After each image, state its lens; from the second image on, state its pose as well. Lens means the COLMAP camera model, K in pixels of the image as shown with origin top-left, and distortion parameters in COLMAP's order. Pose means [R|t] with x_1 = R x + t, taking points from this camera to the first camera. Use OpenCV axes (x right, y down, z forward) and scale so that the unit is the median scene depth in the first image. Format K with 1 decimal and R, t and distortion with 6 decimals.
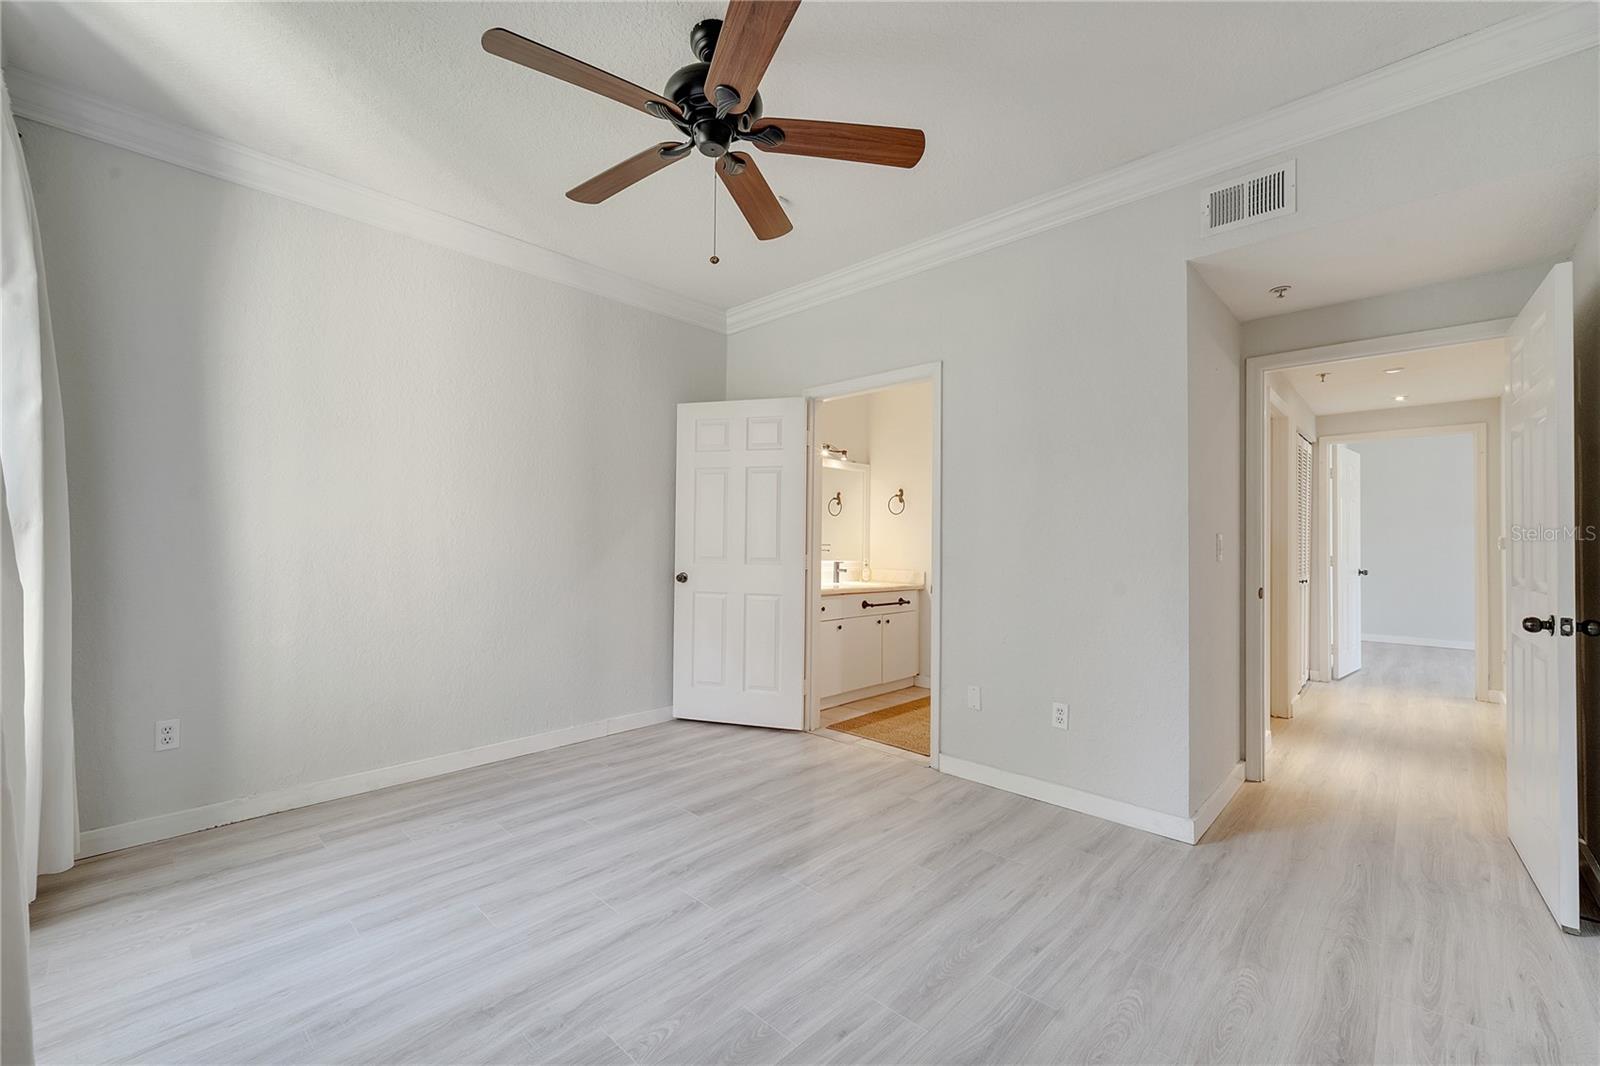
lens RADIAL K [[651.1, 0, 800.0], [0, 651.1, 533.0], [0, 0, 1]] dist [-0.000828, -0.000135]
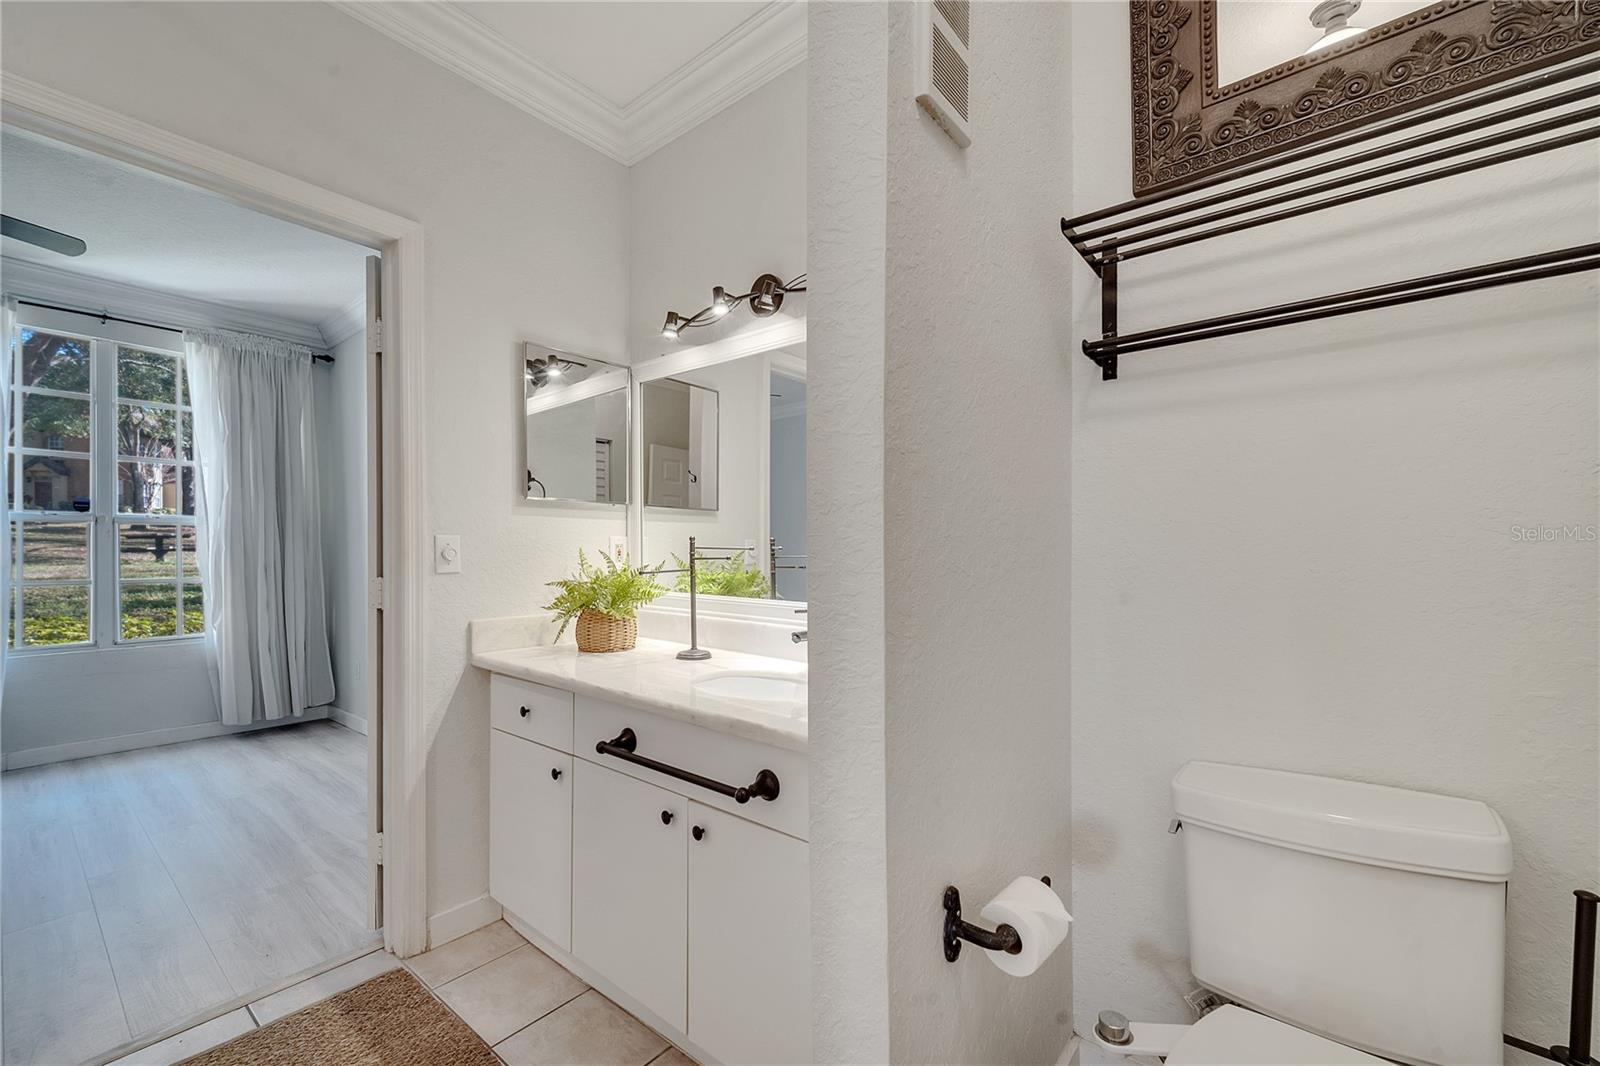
lens RADIAL K [[651.1, 0, 800.0], [0, 651.1, 533.0], [0, 0, 1]] dist [-0.000828, -0.000135]
pose [[0.070836, -0.041793, -0.996612, 0.670704], [0.015560, 0.999047, -0.040790, 0.026095], [0.997367, -0.012617, 0.071419, 1.608026]]
